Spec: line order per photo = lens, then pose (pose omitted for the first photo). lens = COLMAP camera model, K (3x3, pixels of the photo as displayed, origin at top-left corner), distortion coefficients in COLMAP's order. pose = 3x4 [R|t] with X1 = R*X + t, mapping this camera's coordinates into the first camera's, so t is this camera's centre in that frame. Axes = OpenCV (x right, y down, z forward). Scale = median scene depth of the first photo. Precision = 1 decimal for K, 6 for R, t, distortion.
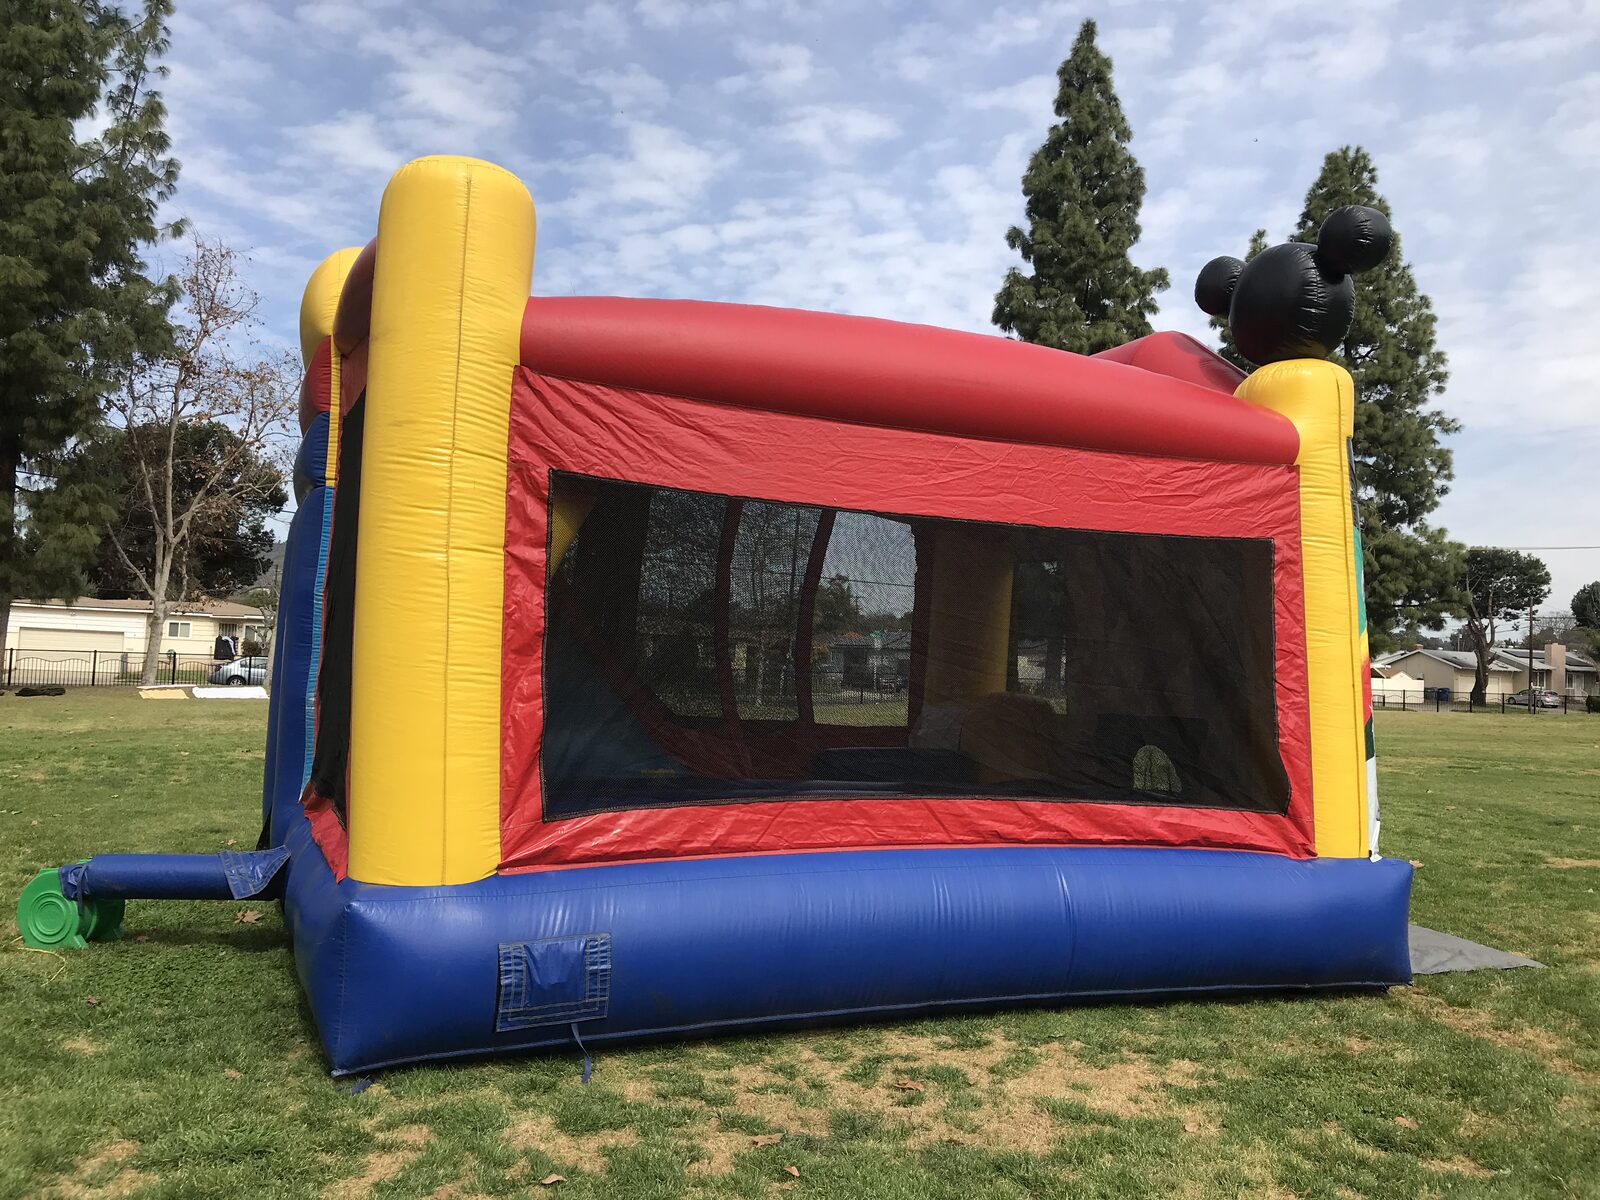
lens RADIAL K [[1327.8, 0, 820.0], [0, 1327.8, 592.6], [0, 0, 1]] dist [0.055452, -0.071119]
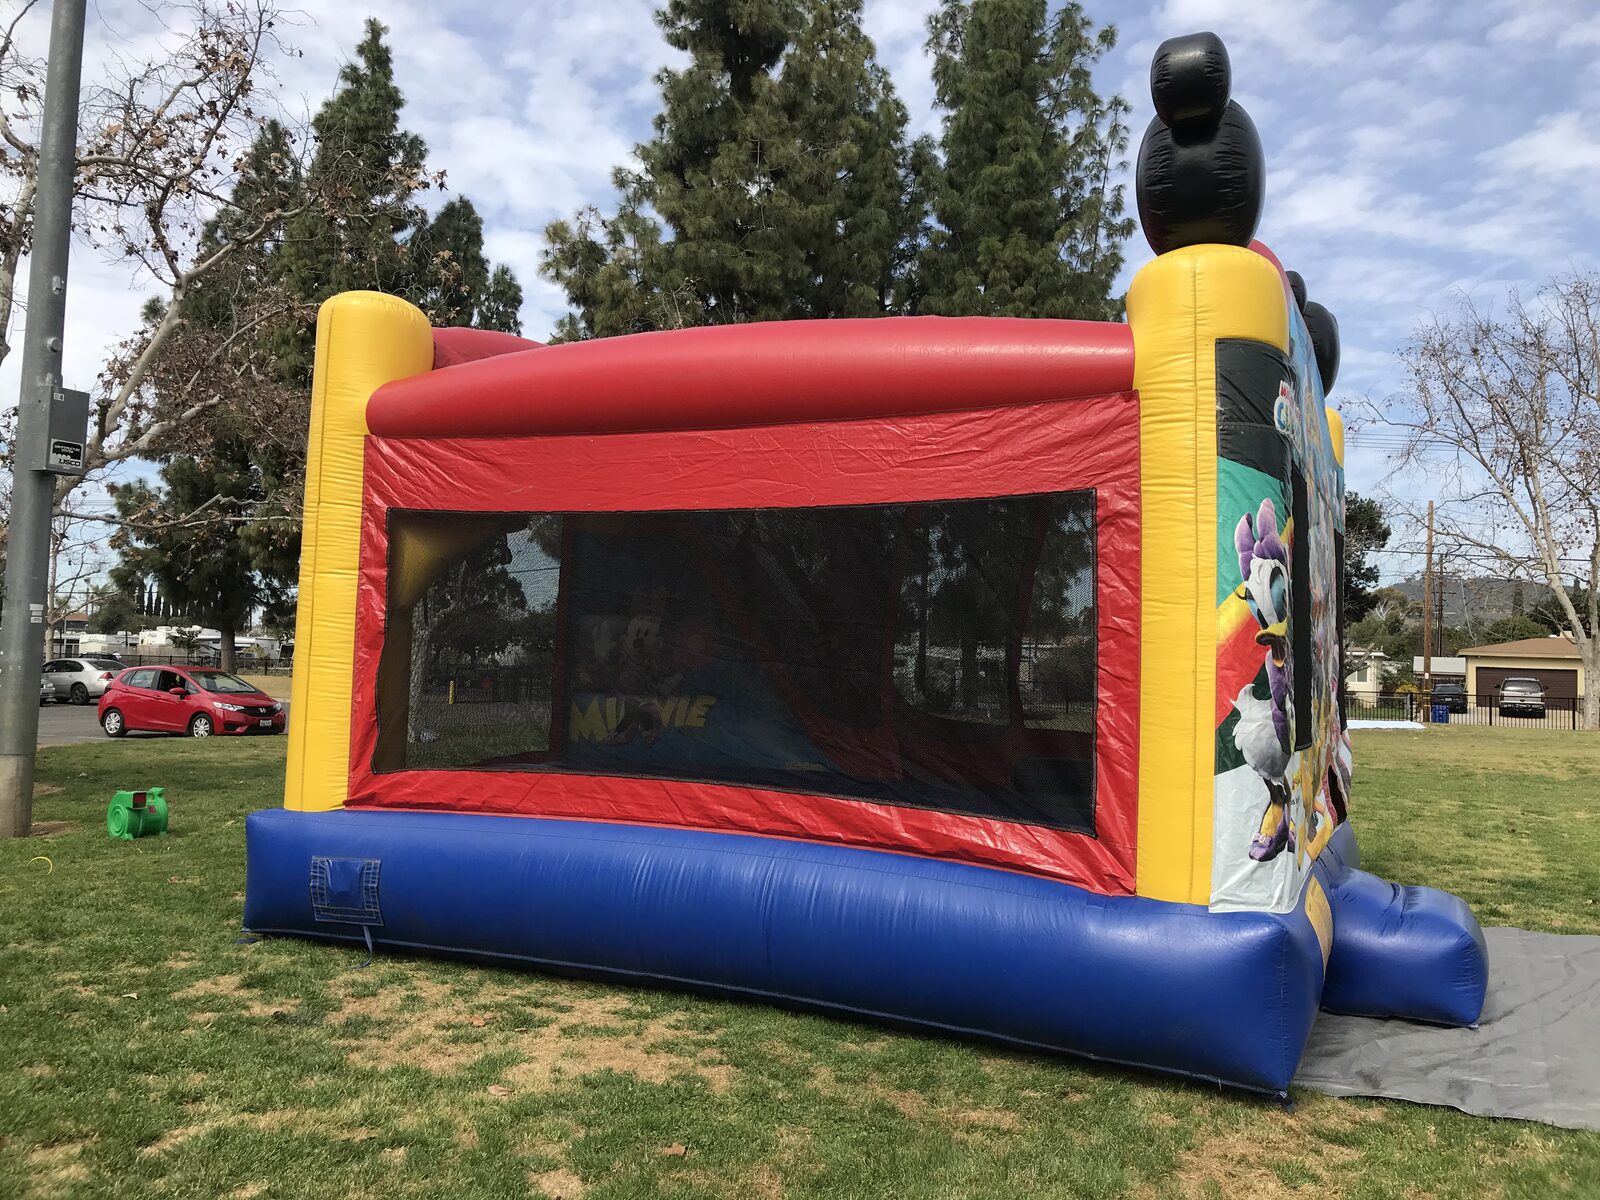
lens RADIAL K [[1313.3, 0, 800.0], [0, 1313.3, 600.0], [0, 0, 1]] dist [0.017950, -0.005768]
pose [[0.655130, -0.053331, -0.753632, 0.837580], [0.037670, 0.998571, -0.037917, 0.050883], [0.754576, -0.003549, 0.656203, 0.360305]]
